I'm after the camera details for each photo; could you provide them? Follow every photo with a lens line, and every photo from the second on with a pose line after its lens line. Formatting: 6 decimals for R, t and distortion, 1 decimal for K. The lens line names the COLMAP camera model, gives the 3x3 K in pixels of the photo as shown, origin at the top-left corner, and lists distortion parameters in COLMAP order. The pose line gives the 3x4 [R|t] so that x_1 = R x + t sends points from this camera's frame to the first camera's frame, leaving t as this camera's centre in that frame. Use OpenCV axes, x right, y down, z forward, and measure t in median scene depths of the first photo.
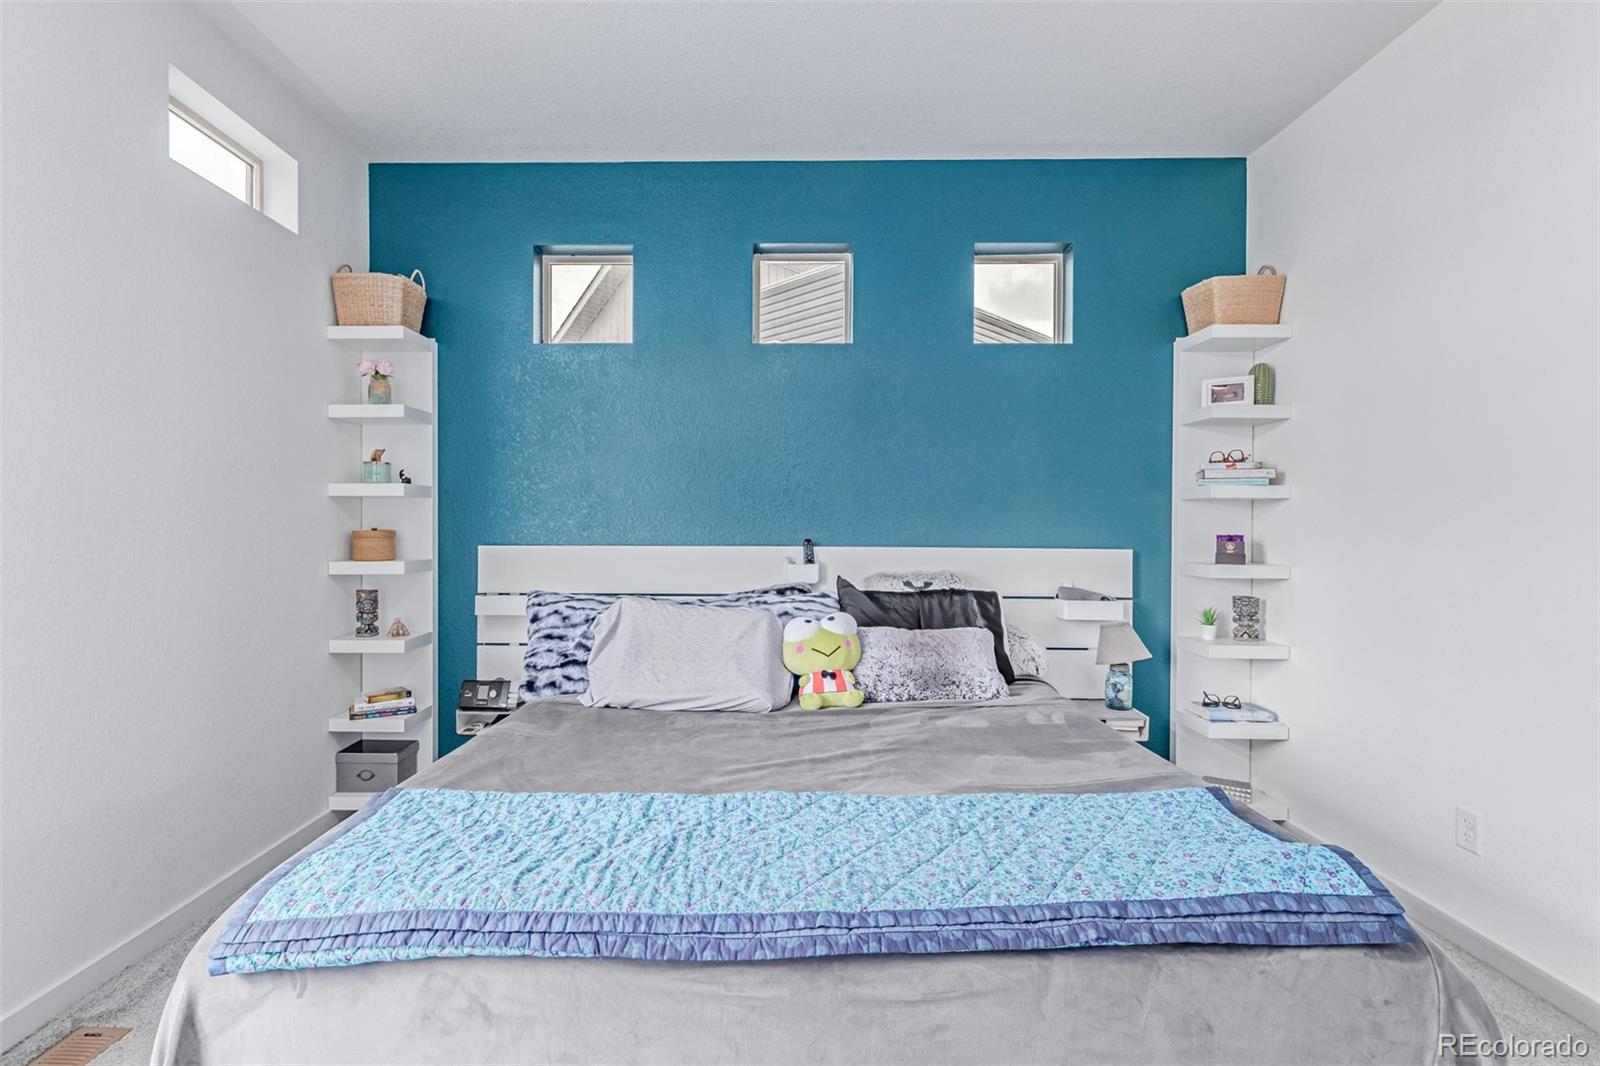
lens RADIAL K [[736.0, 0, 799.4], [0, 736.0, 534.9], [0, 0, 1]] dist [0.004668, -0.000789]
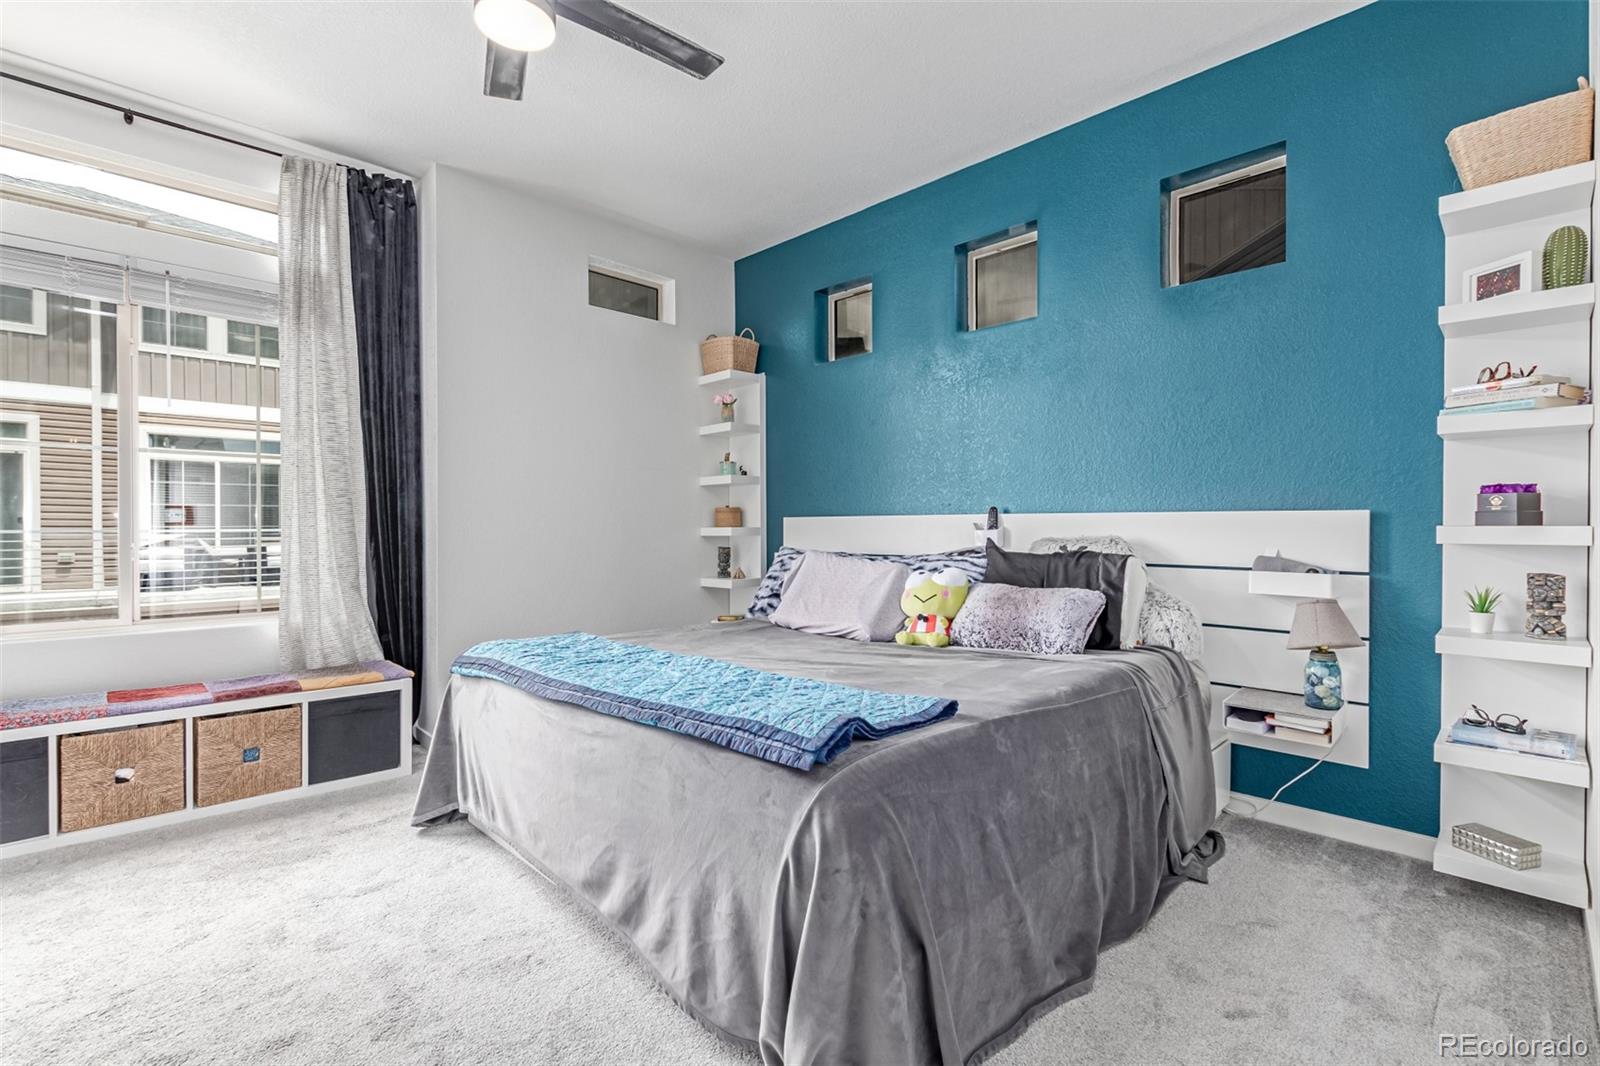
lens RADIAL K [[736.0, 0, 795.2], [0, 736.0, 531.5], [0, 0, 1]] dist [0.004668, -0.000789]
pose [[0.714781, 0.000376, -0.699348, 0.585987], [-0.003134, 0.999992, -0.002665, 0.048077], [0.699341, 0.004097, 0.714777, 0.025975]]
